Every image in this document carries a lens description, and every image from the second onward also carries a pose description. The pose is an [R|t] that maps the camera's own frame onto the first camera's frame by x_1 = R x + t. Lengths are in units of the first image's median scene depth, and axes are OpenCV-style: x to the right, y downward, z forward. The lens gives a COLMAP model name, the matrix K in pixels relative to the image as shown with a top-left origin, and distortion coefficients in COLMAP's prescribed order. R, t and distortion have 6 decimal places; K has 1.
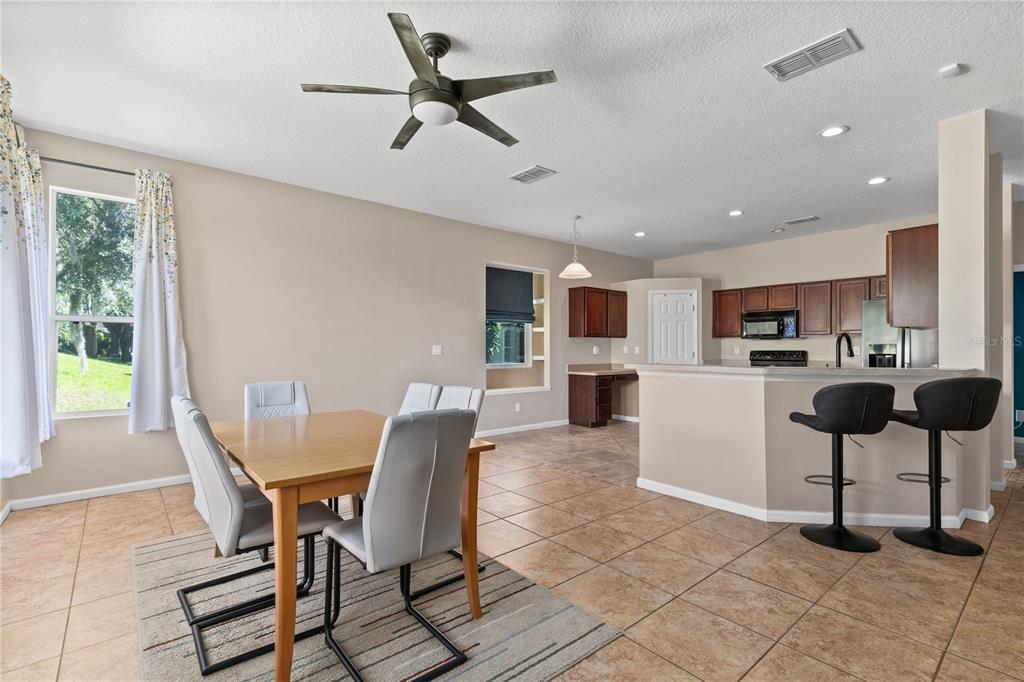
lens RADIAL K [[468.7, 0, 510.3], [0, 468.7, 345.6], [0, 0, 1]] dist [0.001466, -0.000183]
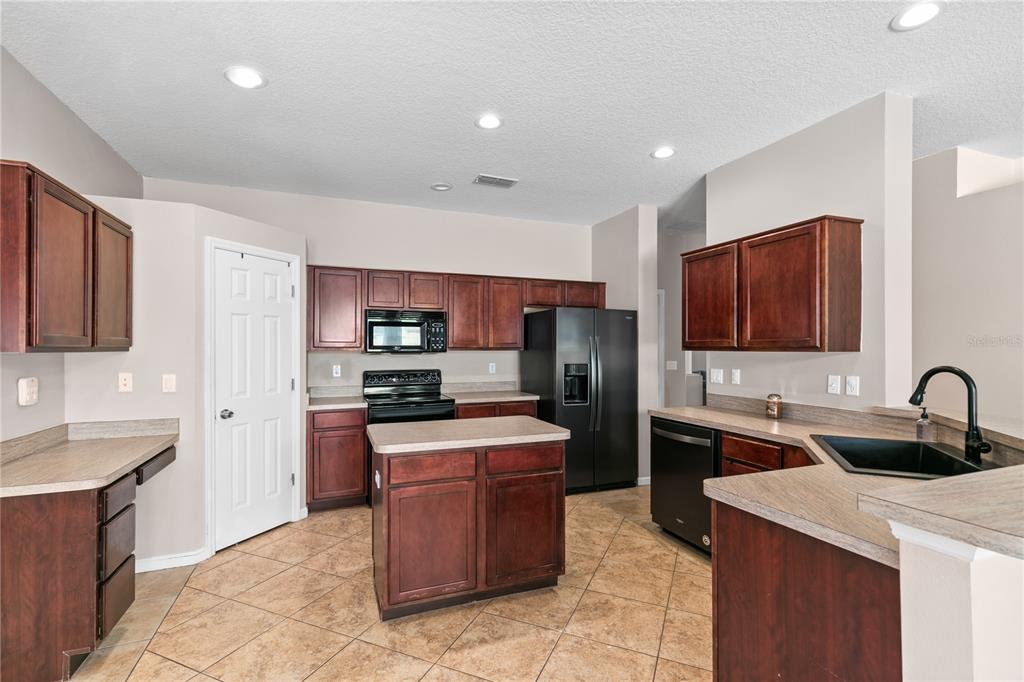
lens RADIAL K [[468.7, 0, 516.0], [0, 468.7, 345.0], [0, 0, 1]] dist [0.001466, -0.000183]
pose [[0.310153, 0.006199, 0.950666, -0.013758], [-0.001211, 0.999981, -0.006125, -0.020828], [-0.950686, 0.000748, 0.310155, 0.635122]]
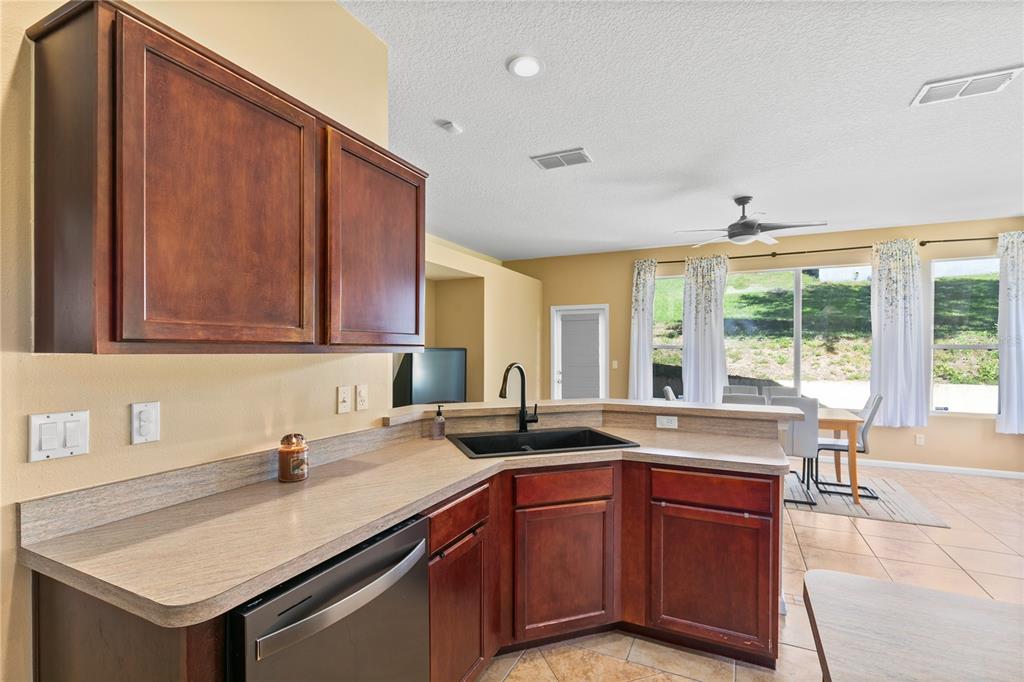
lens RADIAL K [[468.7, 0, 518.3], [0, 468.7, 345.3], [0, 0, 1]] dist [0.001466, -0.000183]
pose [[-0.912300, -0.007626, -0.409452, 0.398754], [-0.004529, 0.999953, -0.008533, -0.020082], [0.409498, -0.005930, -0.912292, 0.771818]]
